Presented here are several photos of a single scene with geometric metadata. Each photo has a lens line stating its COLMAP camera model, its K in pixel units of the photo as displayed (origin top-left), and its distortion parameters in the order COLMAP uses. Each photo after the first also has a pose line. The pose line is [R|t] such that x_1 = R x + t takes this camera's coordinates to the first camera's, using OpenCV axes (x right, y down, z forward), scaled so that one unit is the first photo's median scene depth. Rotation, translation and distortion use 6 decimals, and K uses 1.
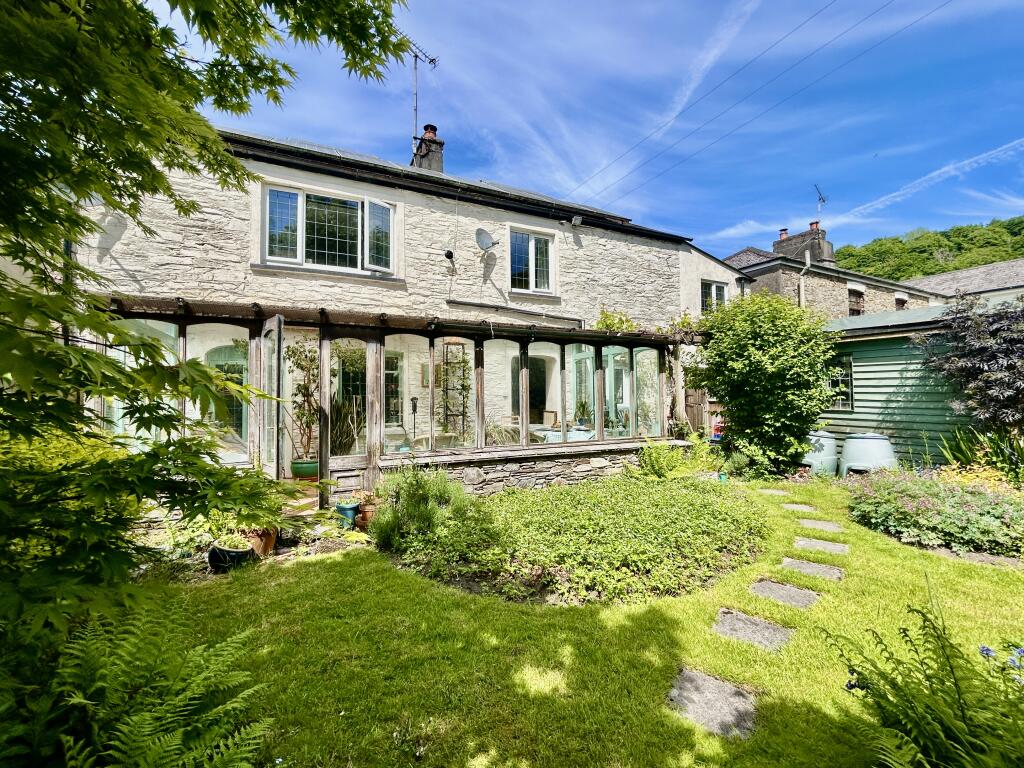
lens RADIAL K [[439.8, 0, 512.0], [0, 439.8, 384.0], [0, 0, 1]] dist [0.000220, 0.000092]
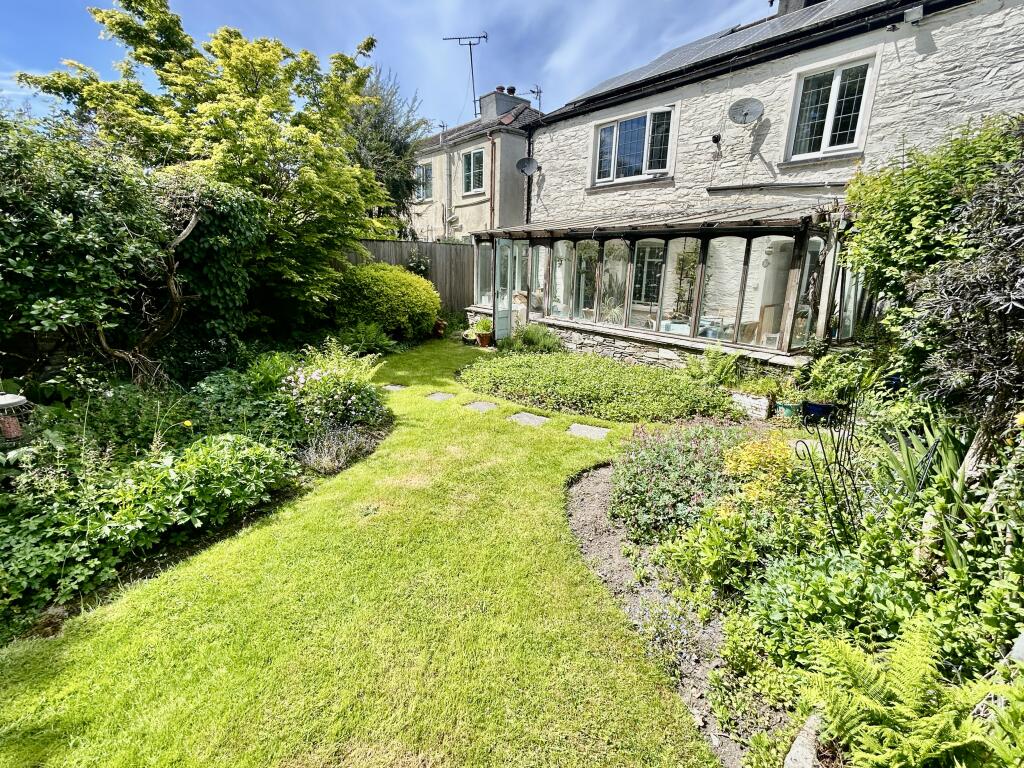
lens RADIAL K [[439.8, 0, 512.0], [0, 439.8, 384.0], [0, 0, 1]] dist [0.000220, 0.000092]
pose [[0.251424, 0.270496, -0.929311, 0.845017], [-0.005633, 0.960546, 0.278064, -0.035024], [0.967861, -0.064678, 0.243028, 0.282762]]
